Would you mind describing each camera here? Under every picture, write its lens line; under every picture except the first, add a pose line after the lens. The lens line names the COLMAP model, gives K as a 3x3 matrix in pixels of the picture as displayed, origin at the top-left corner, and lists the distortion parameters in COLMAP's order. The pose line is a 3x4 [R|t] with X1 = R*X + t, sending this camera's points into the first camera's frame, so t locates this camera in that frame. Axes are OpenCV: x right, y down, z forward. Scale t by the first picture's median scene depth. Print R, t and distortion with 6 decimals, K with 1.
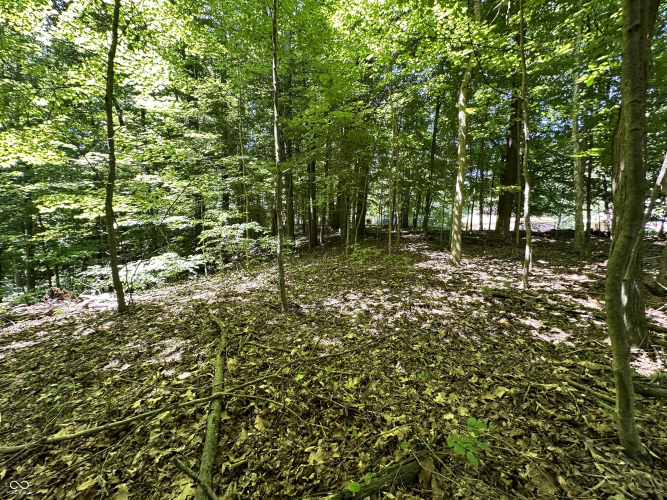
lens RADIAL K [[266.5, 0, 333.4], [0, 266.5, 251.1], [0, 0, 1]] dist [-0.001232, 0.001026]
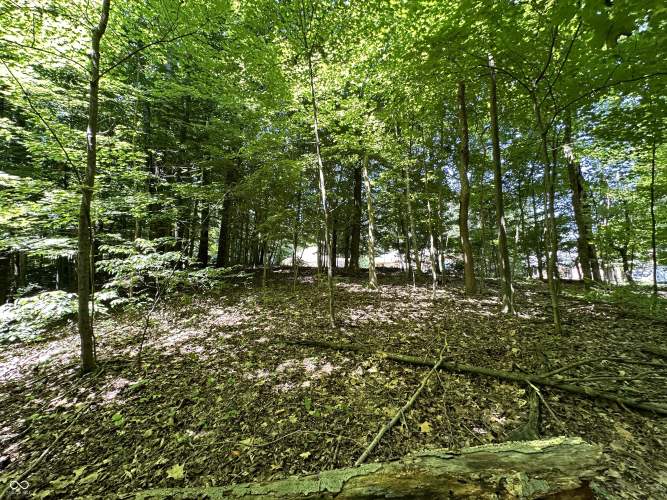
lens RADIAL K [[266.5, 0, 333.4], [0, 266.5, 249.3], [0, 0, 1]] dist [-0.001232, 0.001026]
pose [[0.799094, 0.047080, 0.599360, -0.583253], [0.042443, 0.990024, -0.134353, 0.029115], [-0.599706, 0.132800, 0.789124, 0.026471]]
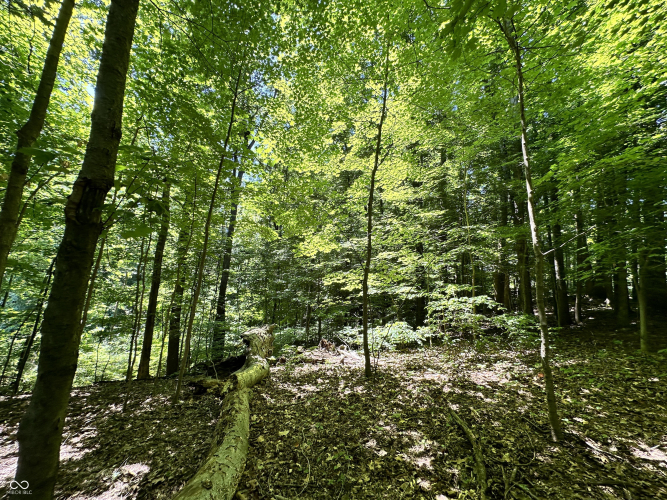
lens RADIAL K [[266.5, 0, 332.8], [0, 266.5, 248.1], [0, 0, 1]] dist [-0.001232, 0.001026]
pose [[0.726766, -0.068684, -0.683443, -0.063297], [-0.091298, 0.976501, -0.195220, -0.060121], [0.680791, 0.204276, 0.703417, -0.021095]]
